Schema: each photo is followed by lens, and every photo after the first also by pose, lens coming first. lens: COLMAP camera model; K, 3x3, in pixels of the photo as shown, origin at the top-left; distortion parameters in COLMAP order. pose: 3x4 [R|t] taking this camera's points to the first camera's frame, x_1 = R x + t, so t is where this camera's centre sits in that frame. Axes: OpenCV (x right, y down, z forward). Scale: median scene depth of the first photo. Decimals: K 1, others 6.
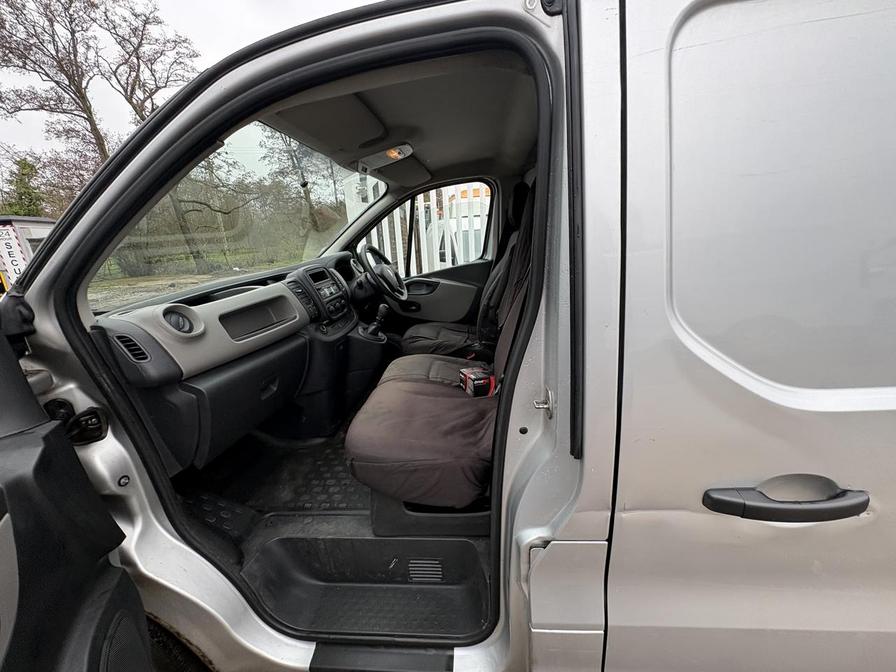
lens RADIAL K [[356.5, 0, 449.3], [0, 356.5, 338.1], [0, 0, 1]] dist [-0.001069, 0.000278]
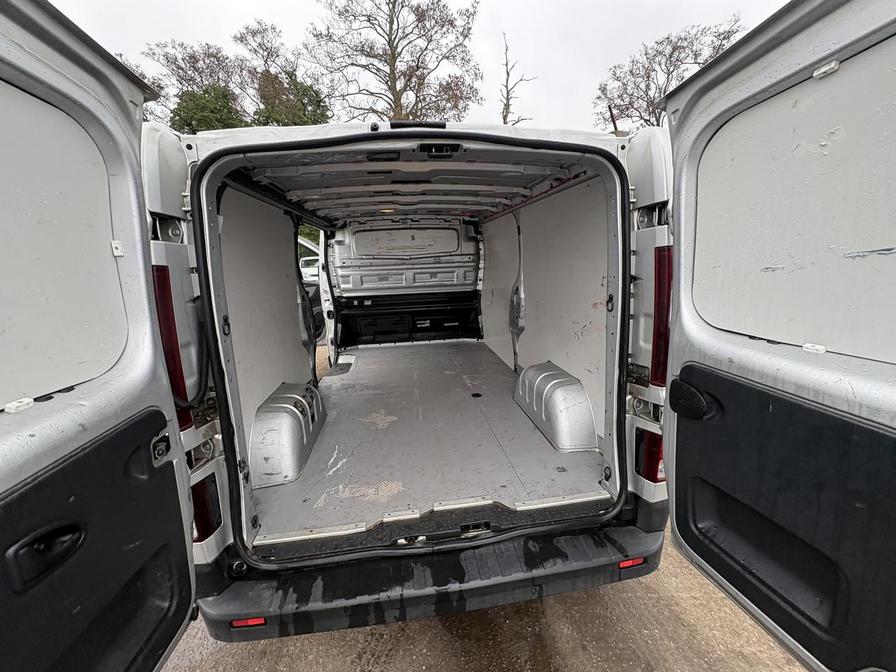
lens RADIAL K [[356.5, 0, 447.4], [0, 356.5, 336.6], [0, 0, 1]] dist [-0.001069, 0.000278]
pose [[0.224786, 0.281506, -0.932859, 1.831231], [-0.259014, 0.940179, 0.221302, -0.257330], [0.939352, 0.191878, 0.284253, 0.386912]]
